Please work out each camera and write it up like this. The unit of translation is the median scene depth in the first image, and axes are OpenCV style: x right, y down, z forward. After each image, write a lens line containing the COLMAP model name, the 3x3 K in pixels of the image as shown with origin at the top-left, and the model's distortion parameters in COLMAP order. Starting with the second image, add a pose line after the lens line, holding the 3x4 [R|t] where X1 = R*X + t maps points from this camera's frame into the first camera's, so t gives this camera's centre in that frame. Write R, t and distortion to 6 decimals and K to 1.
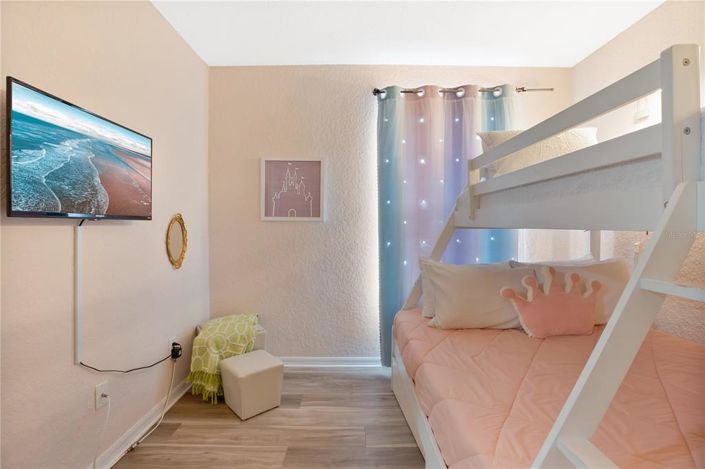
lens RADIAL K [[341.5, 0, 352.5], [0, 341.5, 234.5], [0, 0, 1]] dist [-0.078497, 0.030002]
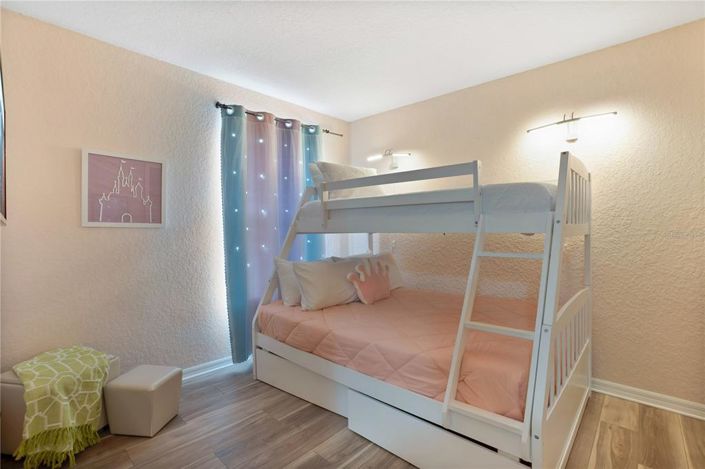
lens RADIAL K [[341.5, 0, 352.5], [0, 341.5, 234.5], [0, 0, 1]] dist [-0.078497, 0.030002]
pose [[0.659442, -0.010909, 0.751677, -0.462671], [0.025638, 0.999639, -0.007985, -0.000134], [-0.751318, 0.024537, 0.659484, 0.009786]]
